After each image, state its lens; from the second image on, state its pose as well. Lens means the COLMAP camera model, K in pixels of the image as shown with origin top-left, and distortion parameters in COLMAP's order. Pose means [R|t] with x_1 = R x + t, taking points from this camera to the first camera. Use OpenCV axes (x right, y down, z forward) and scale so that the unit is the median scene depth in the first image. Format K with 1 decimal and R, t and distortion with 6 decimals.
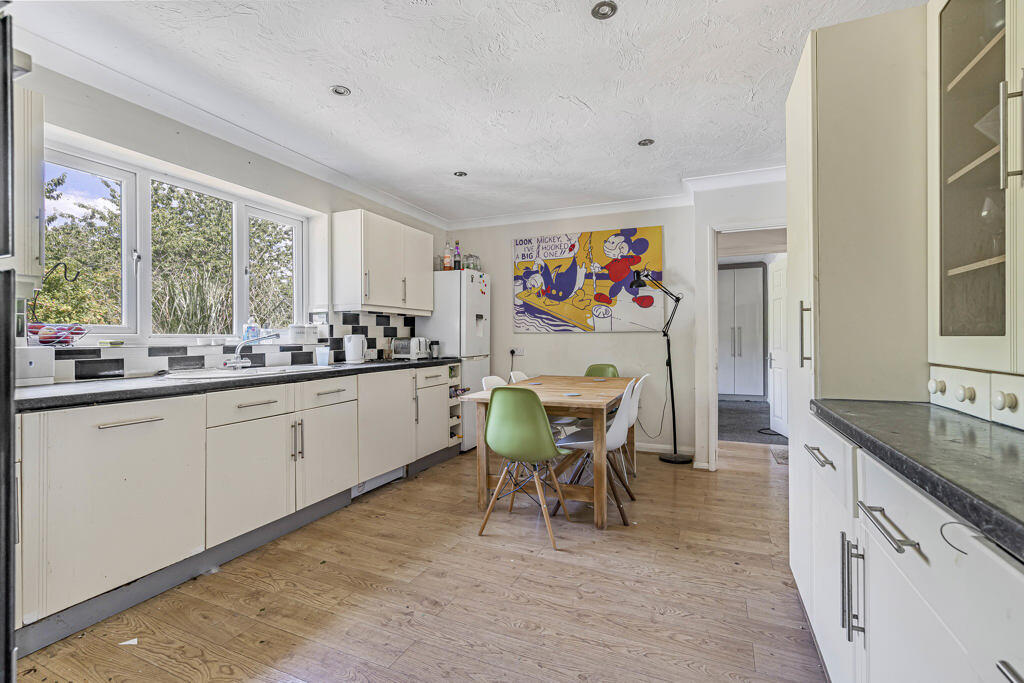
lens RADIAL K [[462.3, 0, 510.3], [0, 462.3, 340.8], [0, 0, 1]] dist [-0.000697, -0.000093]
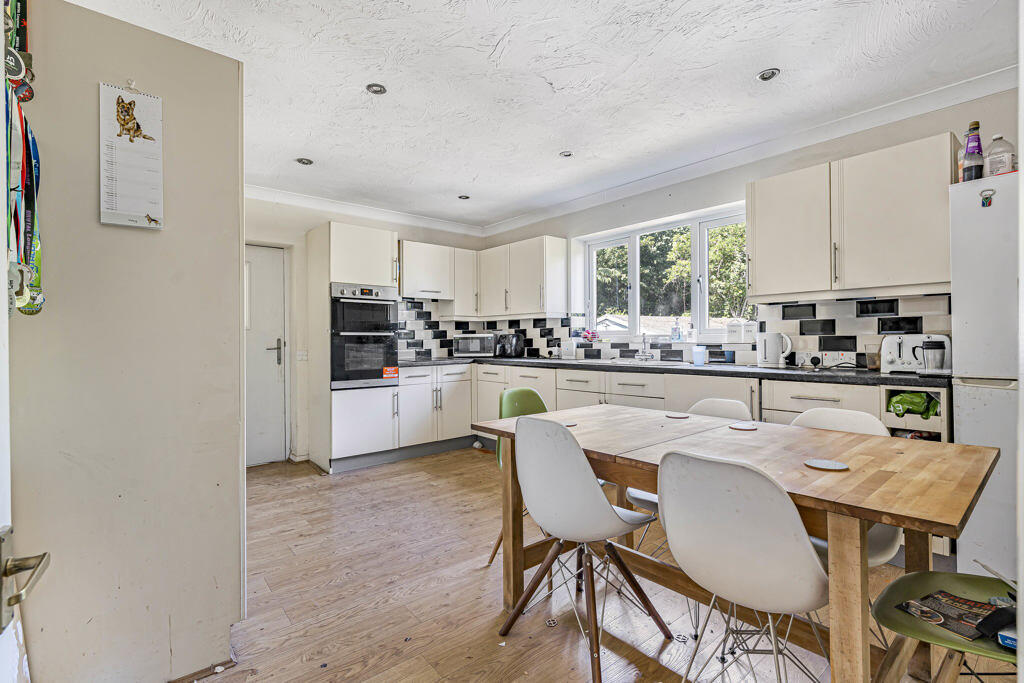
lens RADIAL K [[462.3, 0, 512.1], [0, 462.3, 337.2], [0, 0, 1]] dist [-0.000697, -0.000093]
pose [[-0.441617, 0.005063, -0.897189, 0.877710], [0.007683, 0.999969, 0.001862, -0.013801], [0.897171, -0.006071, -0.441642, 1.389508]]
